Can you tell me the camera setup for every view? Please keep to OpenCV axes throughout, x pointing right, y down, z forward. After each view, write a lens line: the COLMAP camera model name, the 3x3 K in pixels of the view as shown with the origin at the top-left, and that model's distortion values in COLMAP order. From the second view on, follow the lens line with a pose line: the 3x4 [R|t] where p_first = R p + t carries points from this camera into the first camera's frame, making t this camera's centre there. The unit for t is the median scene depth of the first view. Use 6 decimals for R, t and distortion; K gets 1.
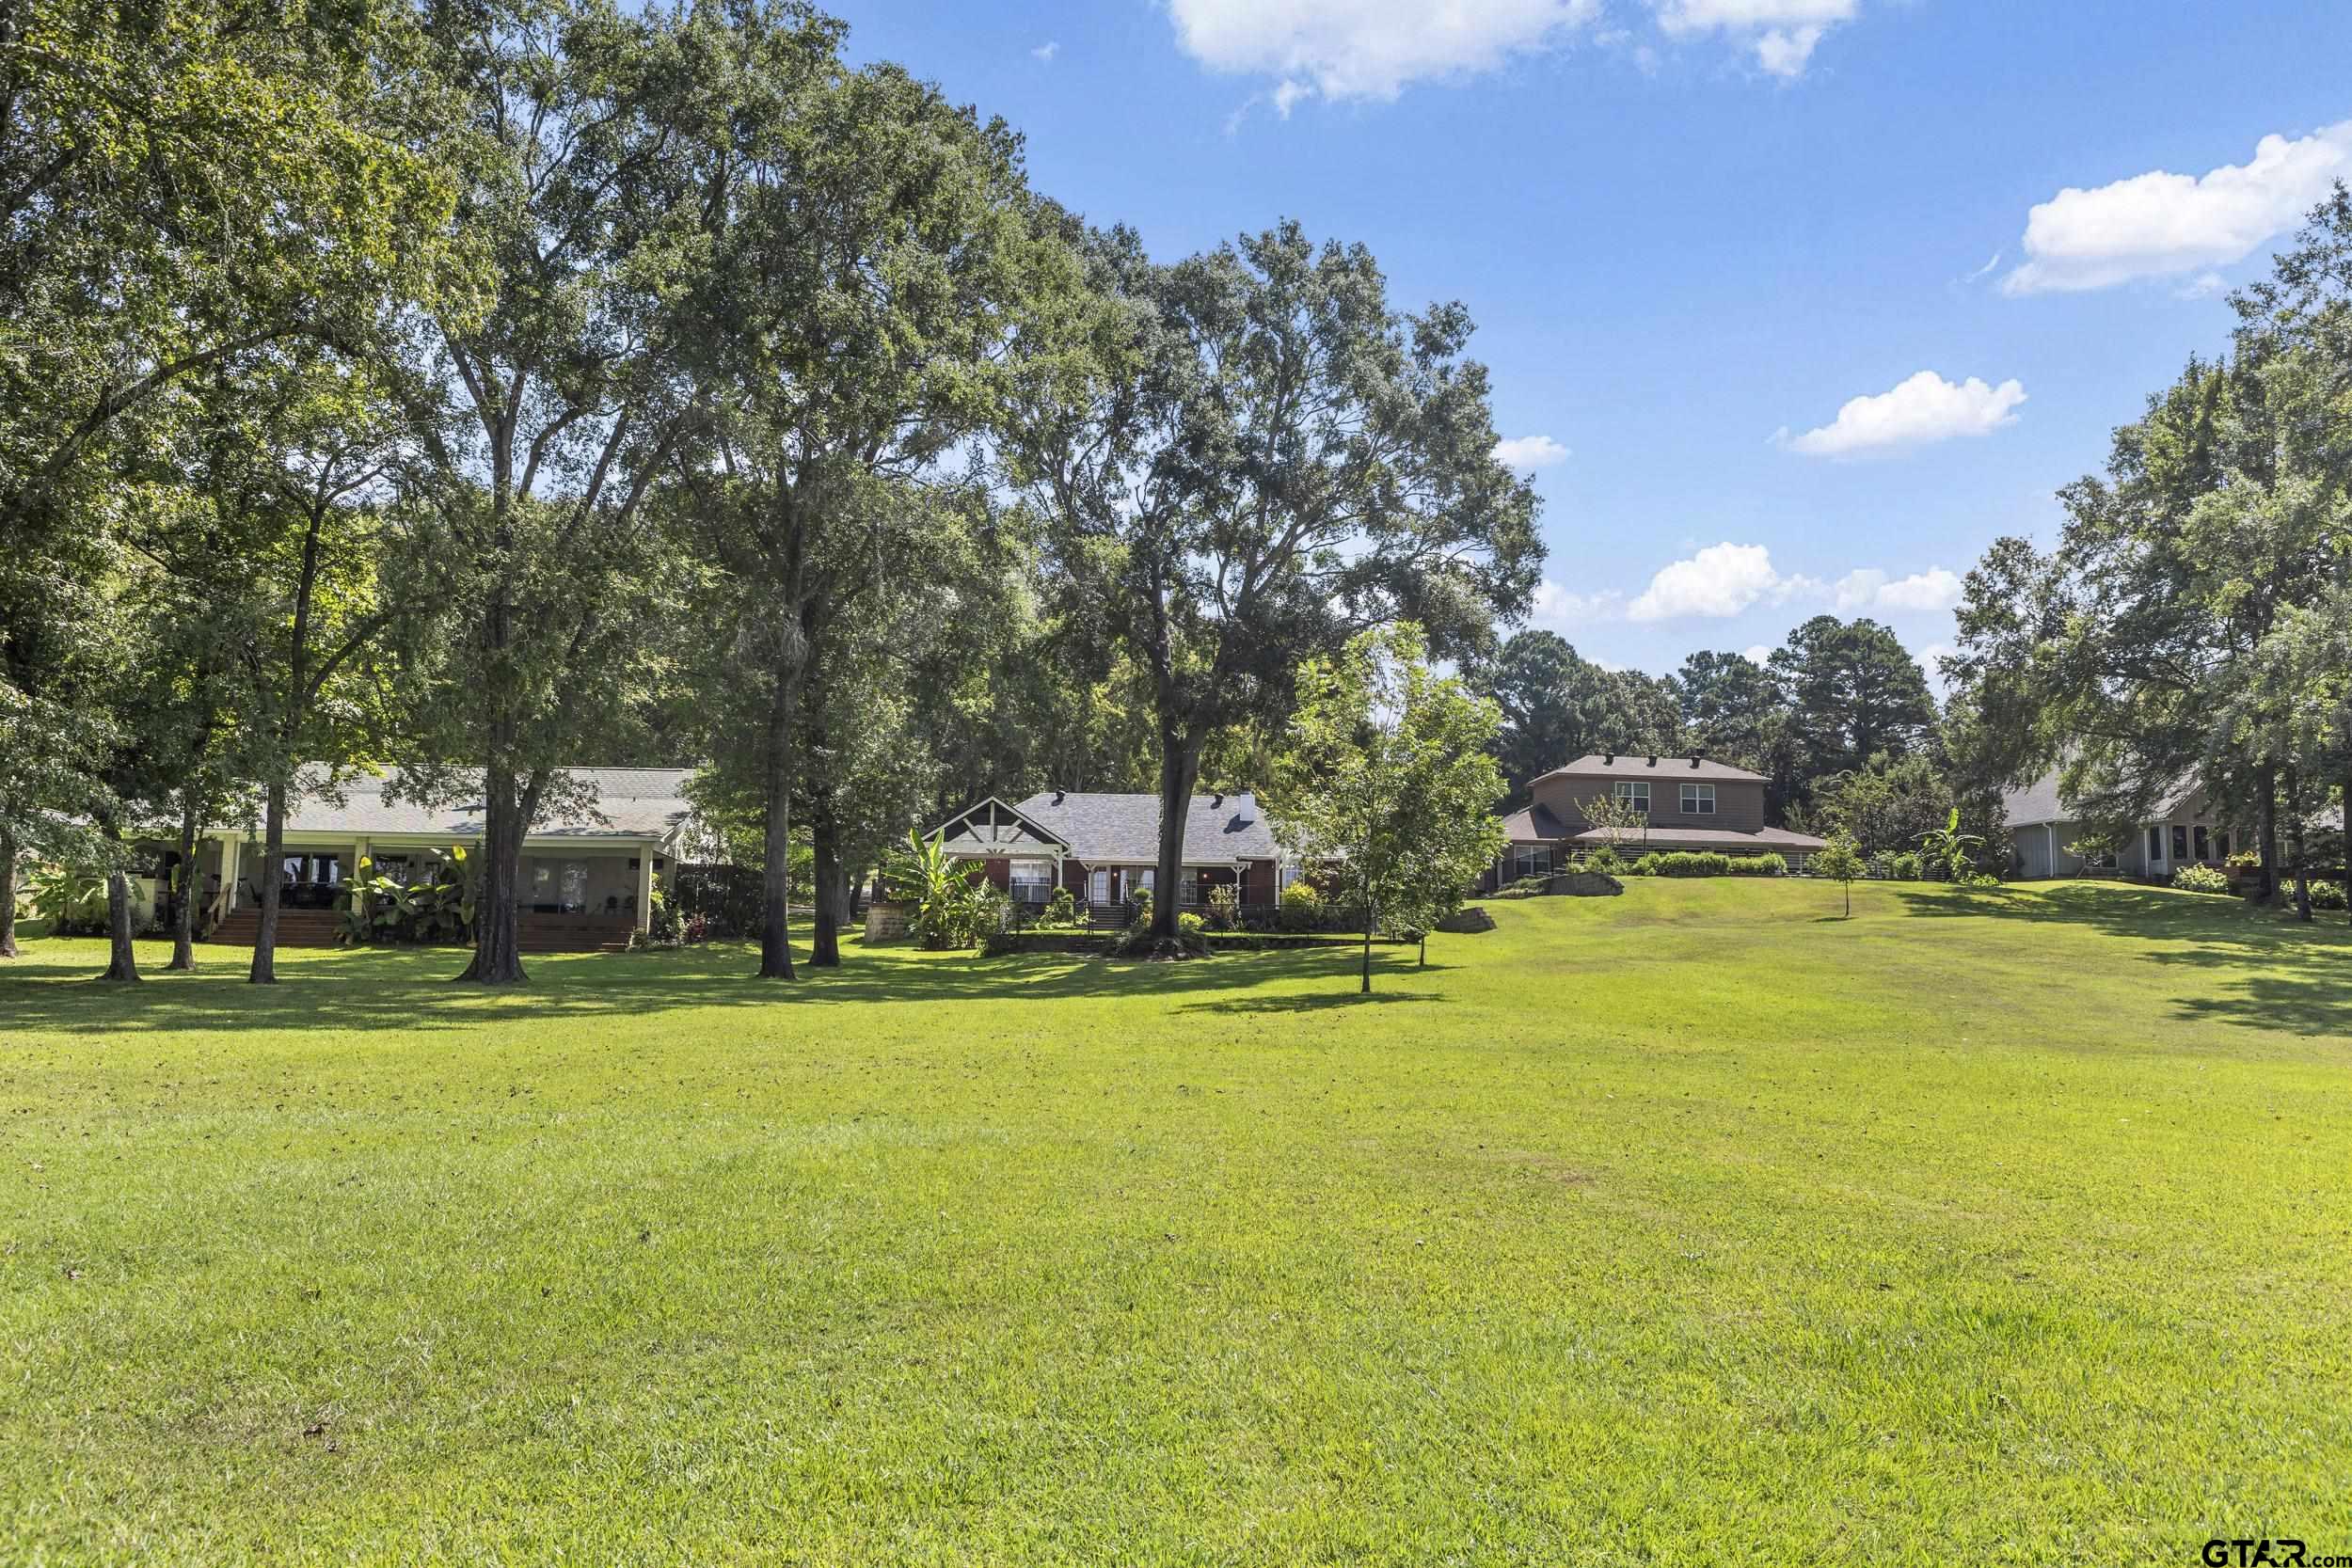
lens RADIAL K [[1947.3, 0, 1176.0], [0, 1947.3, 784.0], [0, 0, 1]] dist [0.001985, 0.000129]
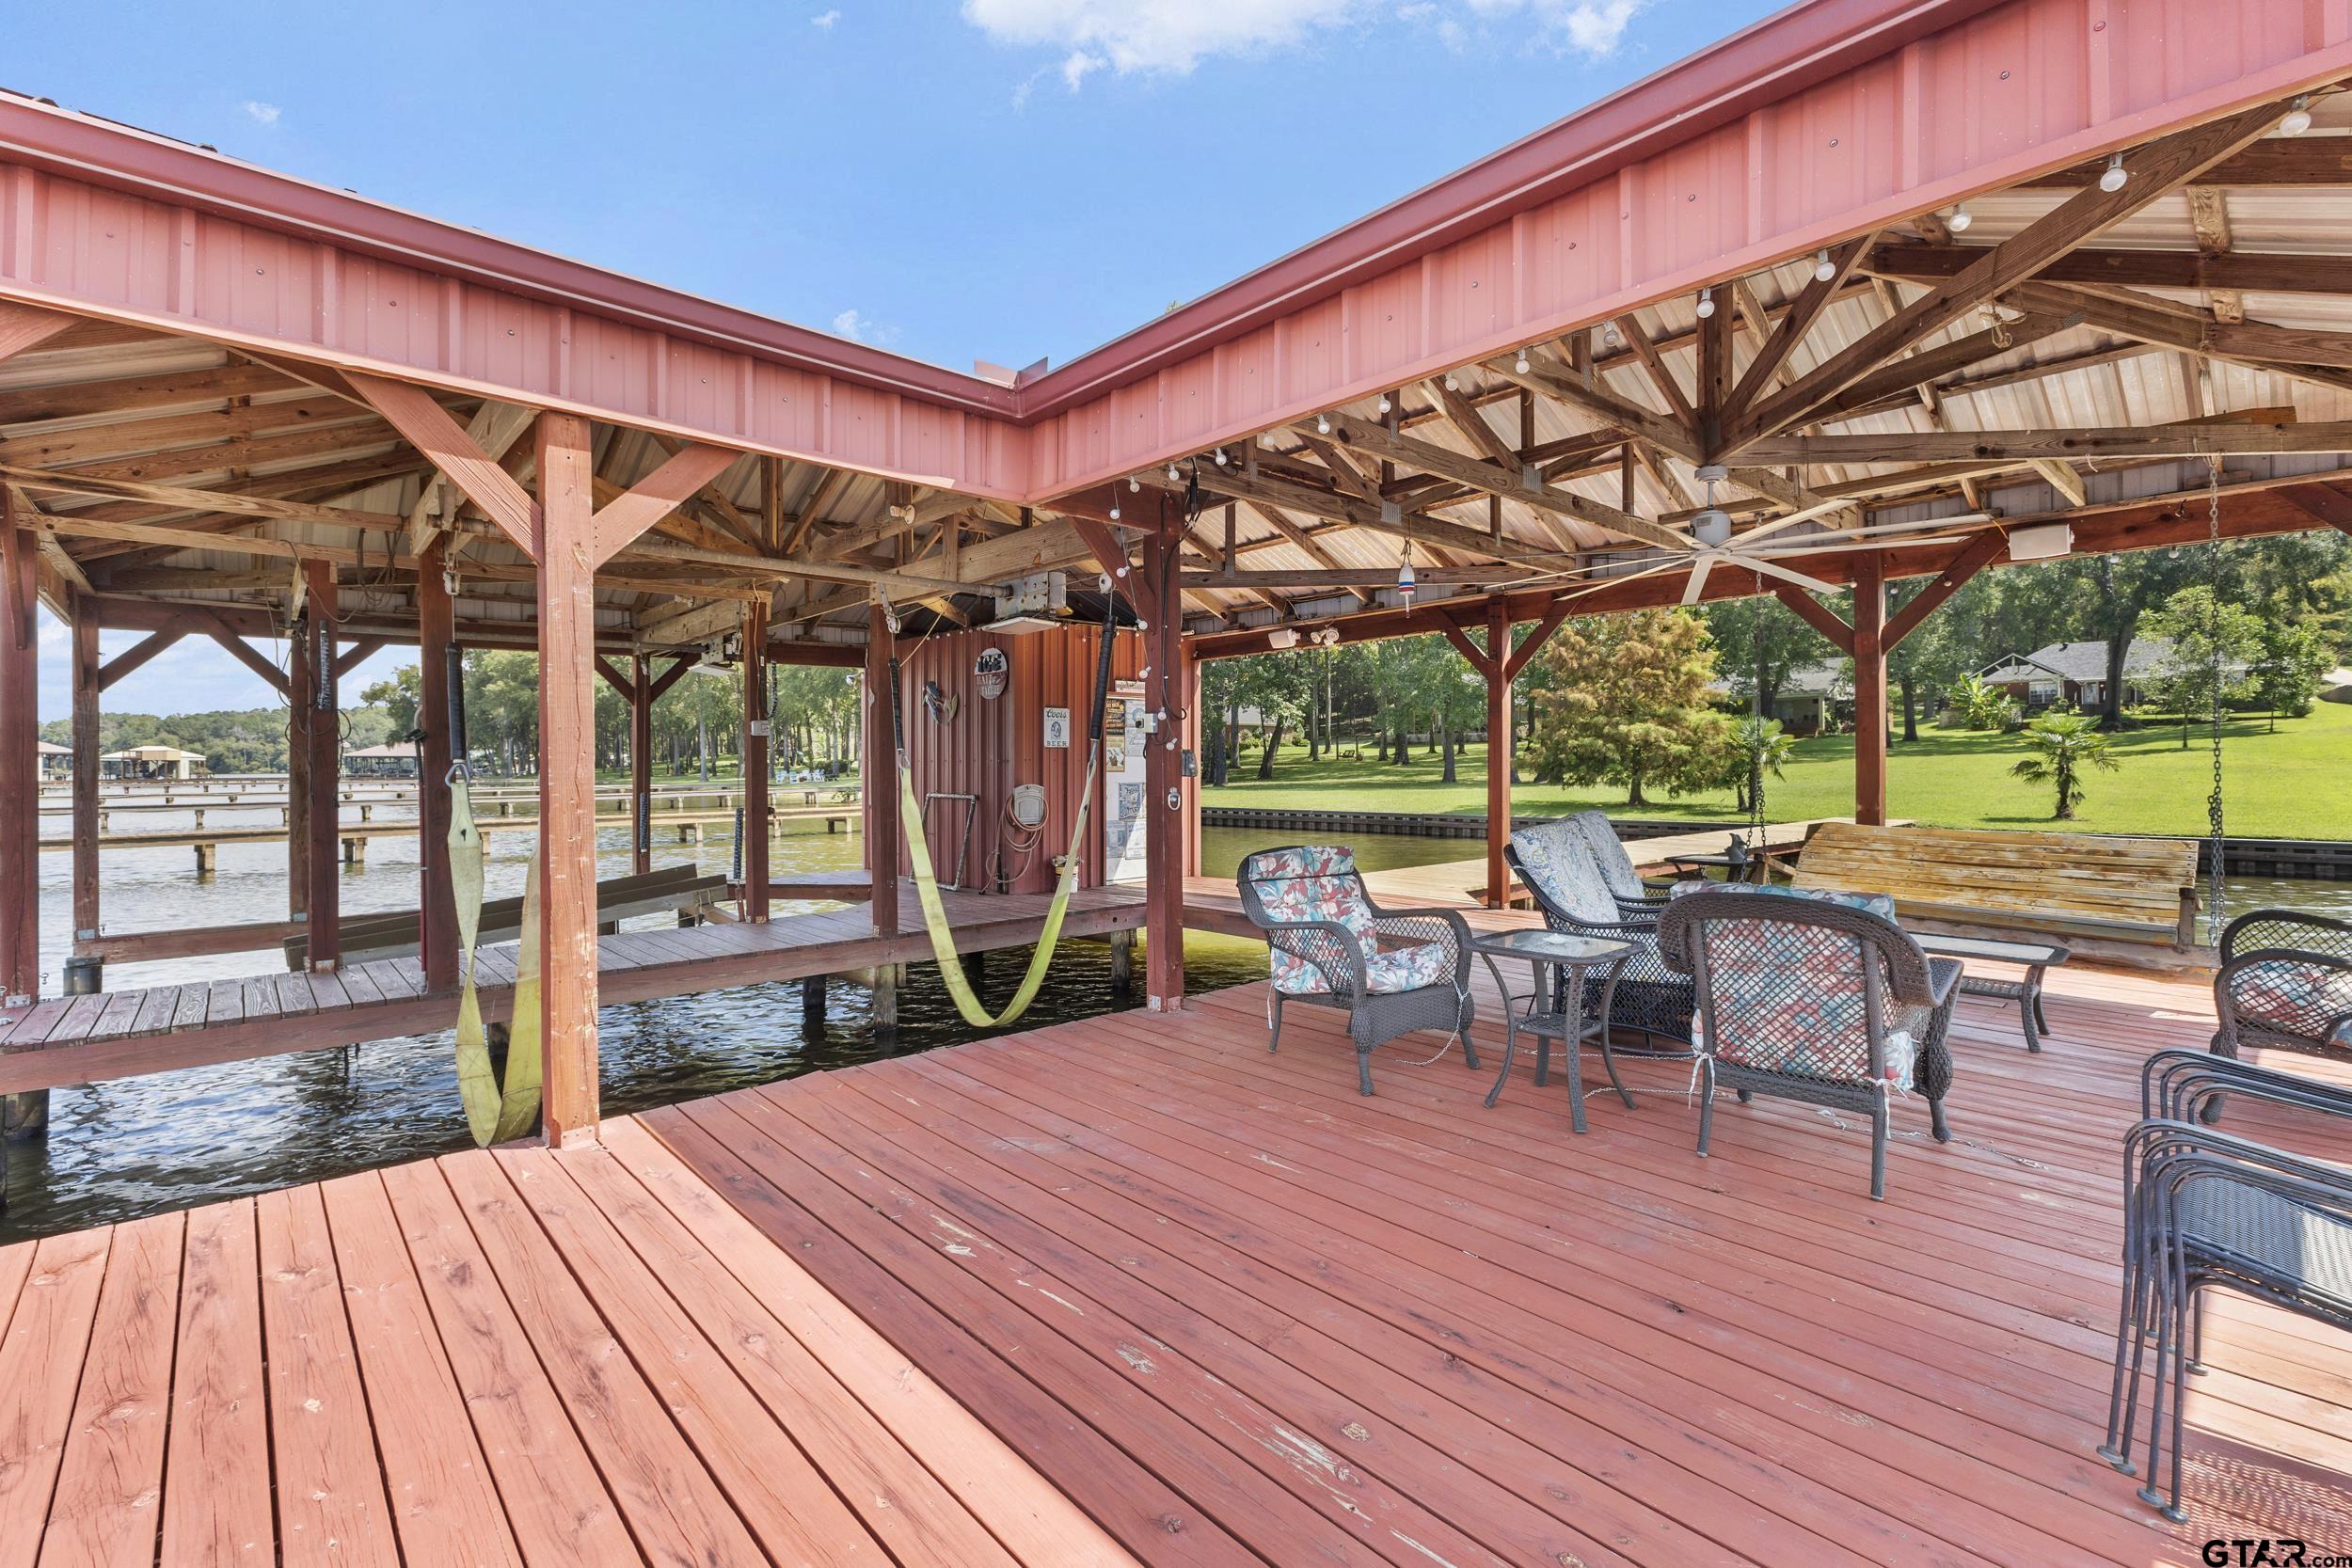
lens RADIAL K [[1048.8, 0, 1176.0], [0, 1048.8, 784.0], [0, 0, 1]] dist [-0.002796, -0.000360]
pose [[0.691921, 0.003238, -0.721966, 0.086801], [0.091758, 0.991486, 0.092387, -0.037925], [0.716118, -0.130171, 0.685733, -0.365842]]
